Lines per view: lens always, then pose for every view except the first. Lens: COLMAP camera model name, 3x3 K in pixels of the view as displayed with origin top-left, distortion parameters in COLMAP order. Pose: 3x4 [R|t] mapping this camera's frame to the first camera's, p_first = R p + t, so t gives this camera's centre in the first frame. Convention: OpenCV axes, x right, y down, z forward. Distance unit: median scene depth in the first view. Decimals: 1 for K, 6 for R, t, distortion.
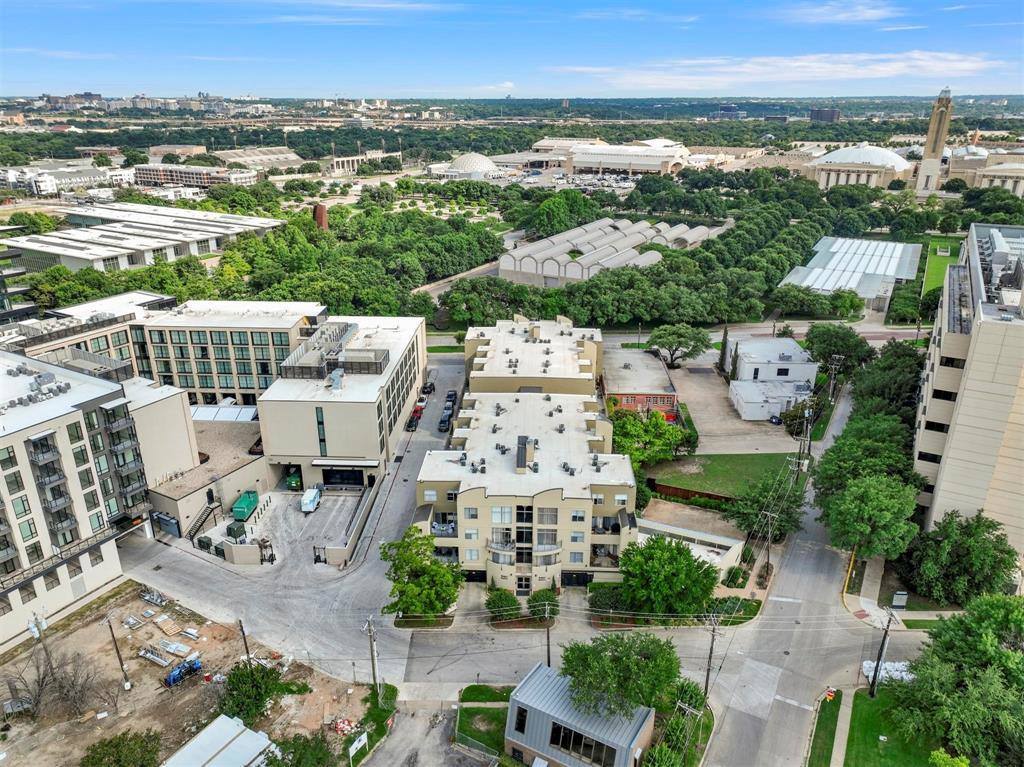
lens RADIAL K [[716.7, 0, 513.2], [0, 716.7, 382.5], [0, 0, 1]] dist [0.002290, 0.009521]
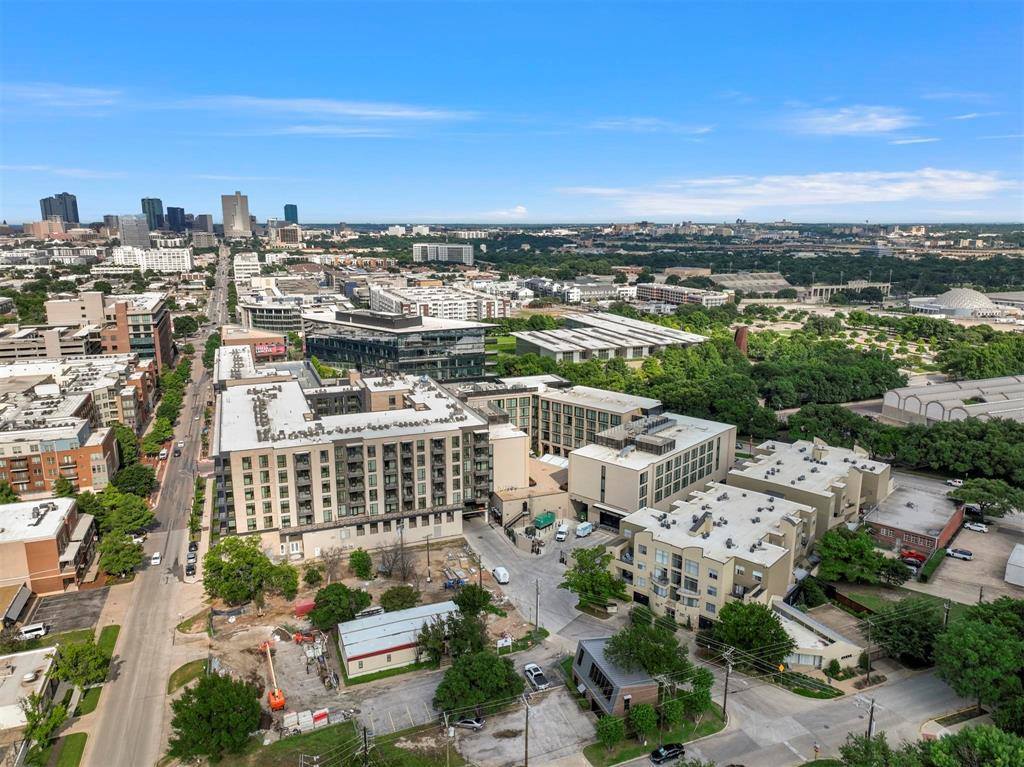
lens RADIAL K [[716.7, 0, 511.1], [0, 716.7, 384.3], [0, 0, 1]] dist [0.002290, 0.009521]
pose [[0.770553, 0.137807, -0.622300, 0.358254], [-0.232869, 0.969719, -0.073604, 0.019915], [0.593313, 0.201630, 0.779311, -0.195621]]
